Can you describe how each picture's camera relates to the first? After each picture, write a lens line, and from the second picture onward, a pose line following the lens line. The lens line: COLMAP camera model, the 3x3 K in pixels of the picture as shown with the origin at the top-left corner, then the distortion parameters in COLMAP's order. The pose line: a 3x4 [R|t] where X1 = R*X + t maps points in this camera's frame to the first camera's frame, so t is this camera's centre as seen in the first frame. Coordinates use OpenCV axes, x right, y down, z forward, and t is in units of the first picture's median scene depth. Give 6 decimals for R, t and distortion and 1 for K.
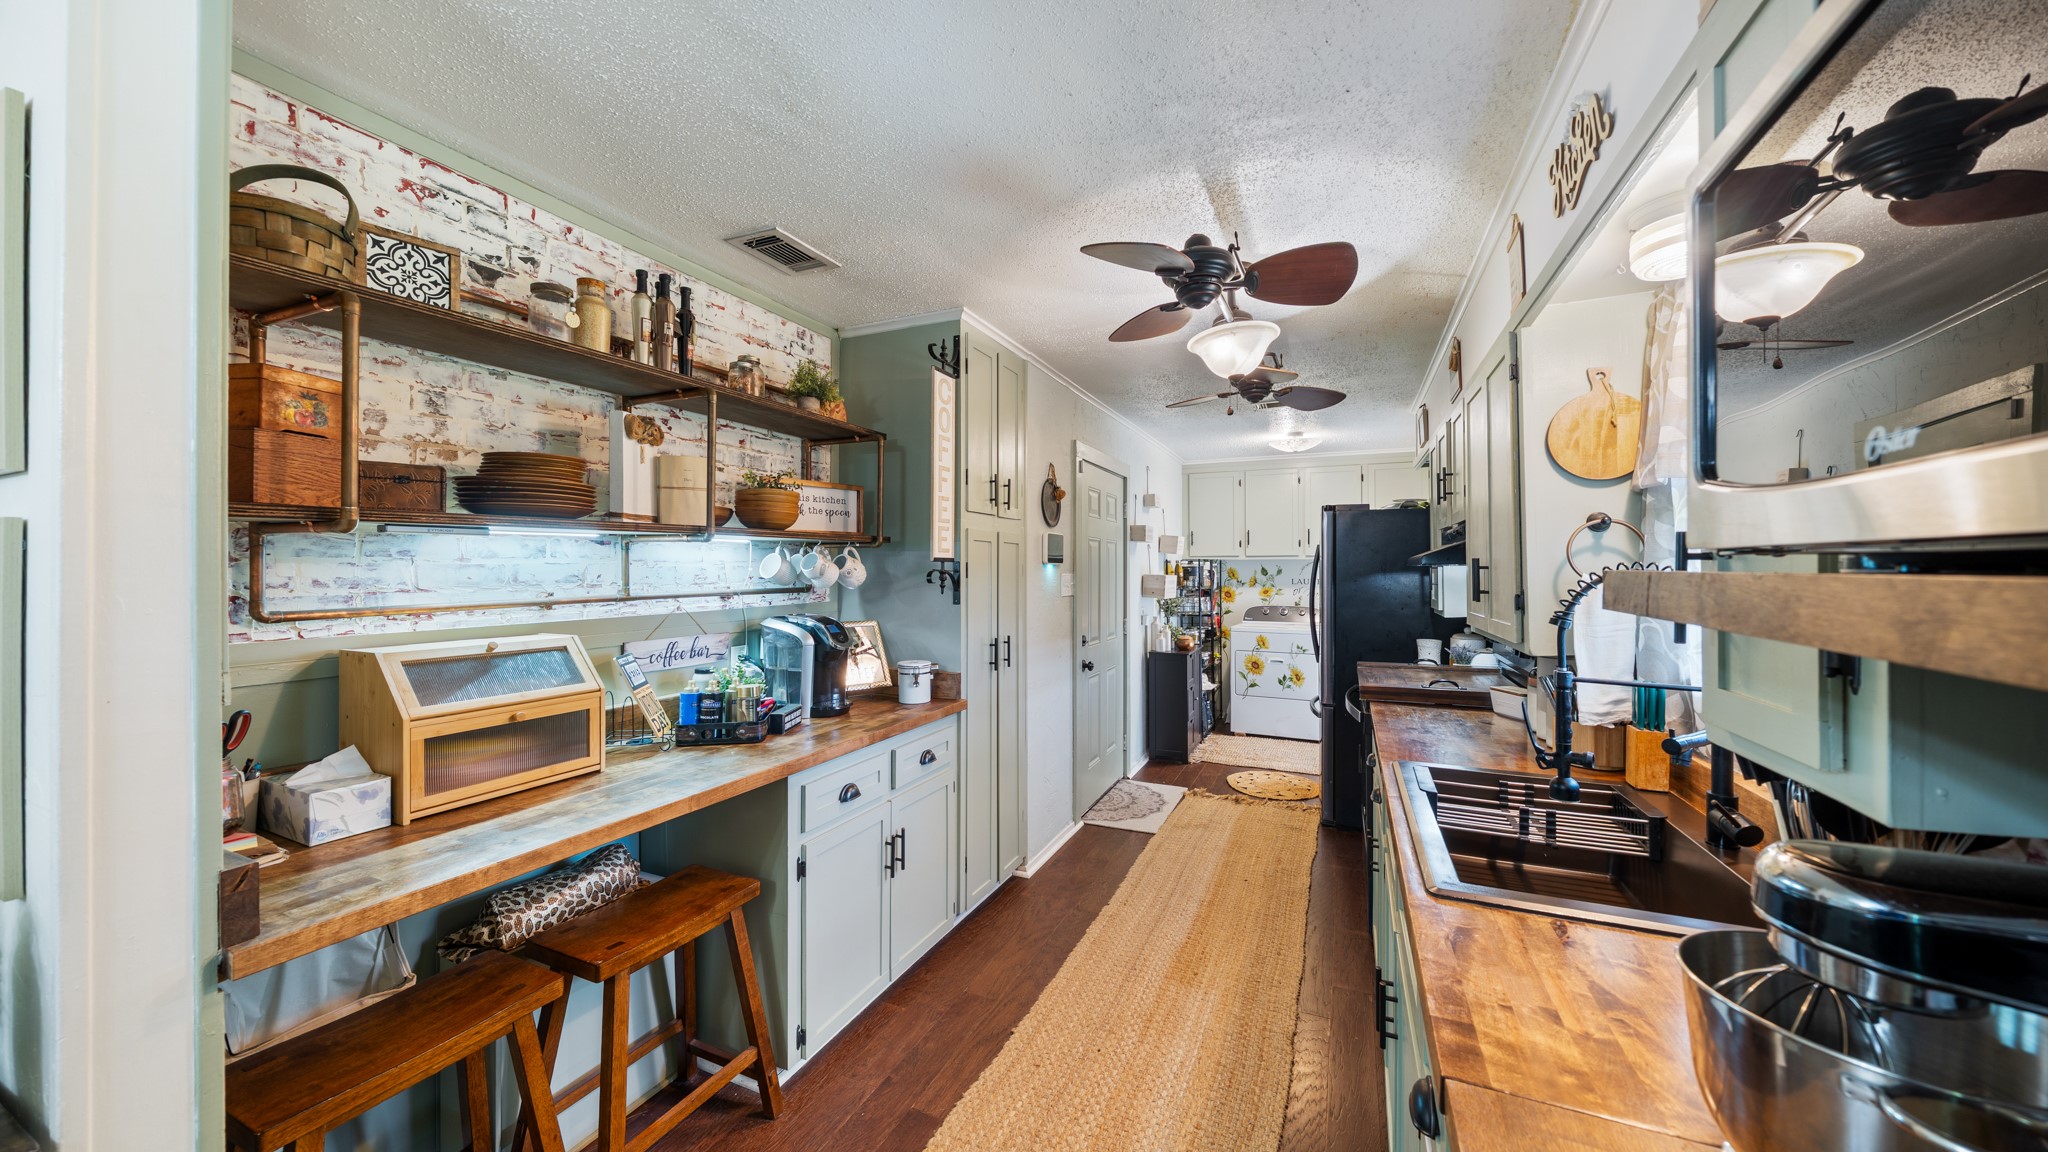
lens RADIAL K [[710.4, 0, 1024.7], [0, 710.4, 563.6], [0, 0, 1]] dist [-0.008340, 0.000026]
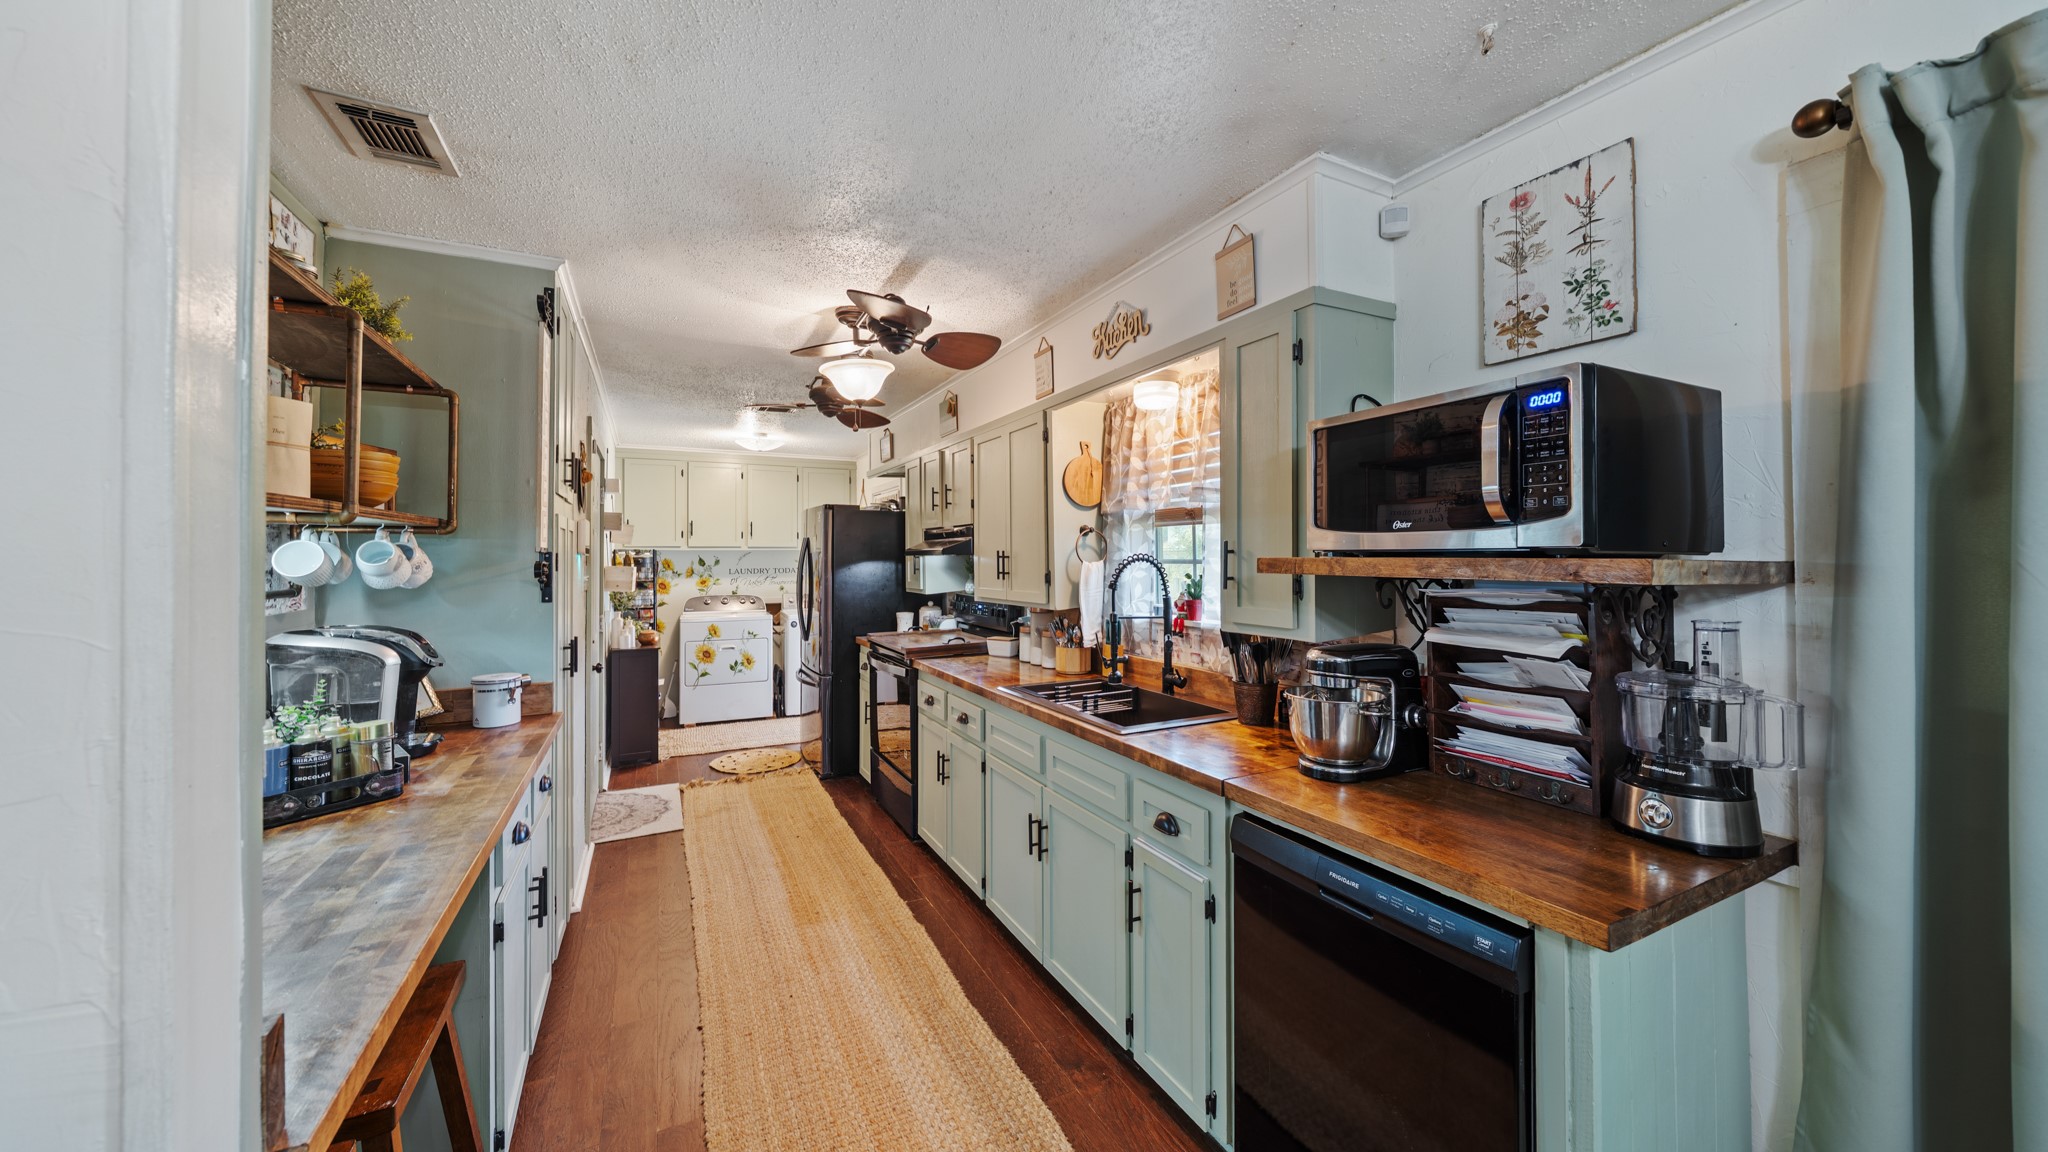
lens RADIAL K [[710.4, 0, 1032.0], [0, 710.4, 548.0], [0, 0, 1]] dist [-0.008340, 0.000026]
pose [[0.617263, 0.006075, 0.786733, -0.313602], [0.000566, 0.999967, -0.008165, -0.000549], [-0.786757, 0.005485, 0.617239, 0.012367]]
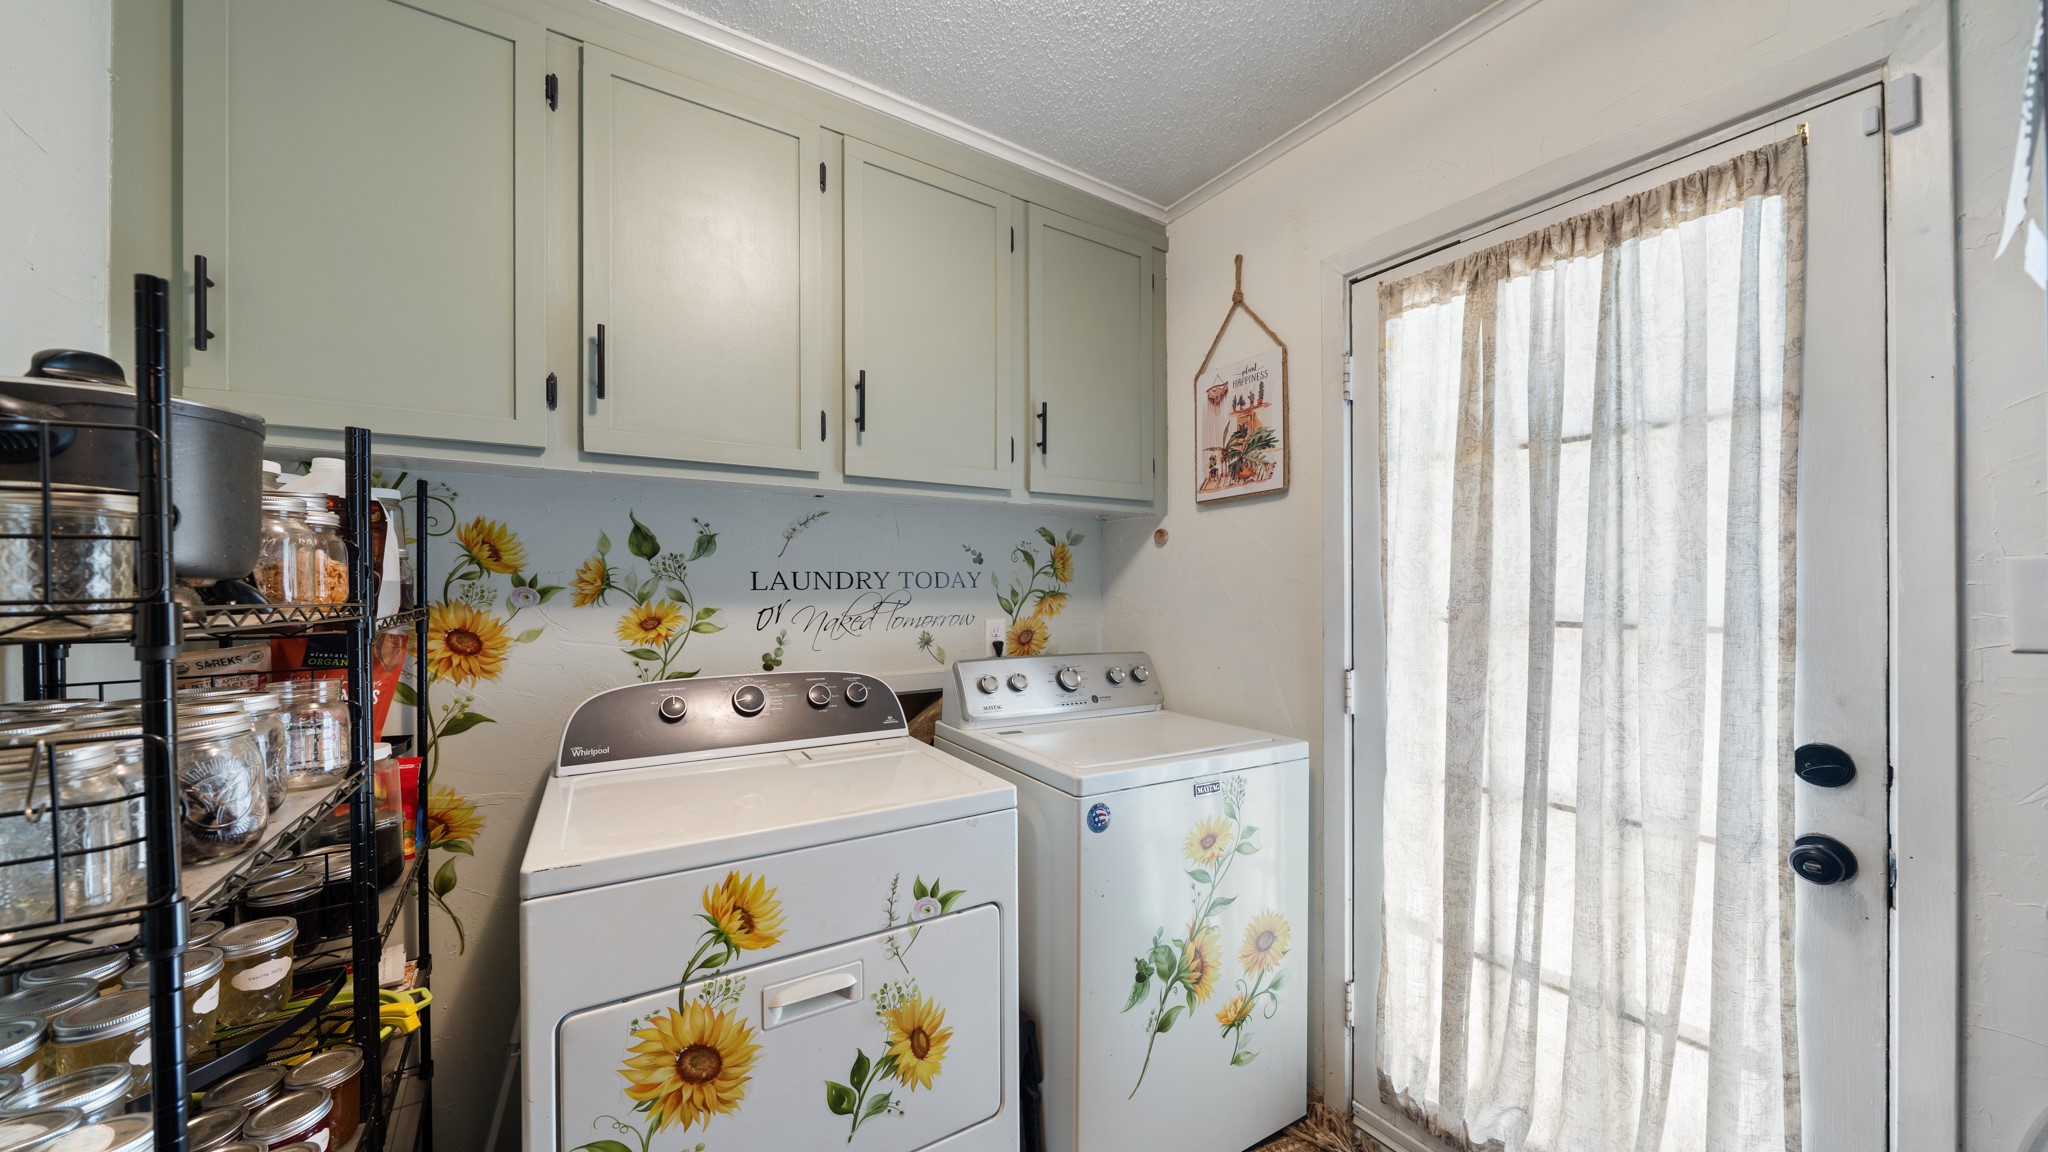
lens RADIAL K [[710.4, 0, 1026.2], [0, 710.4, 584.3], [0, 0, 1]] dist [-0.008340, 0.000026]
pose [[0.540847, -0.001118, 0.841120, 0.379420], [0.000878, 0.999999, 0.000764, 0.049332], [-0.841121, 0.000326, 0.540848, 1.418052]]
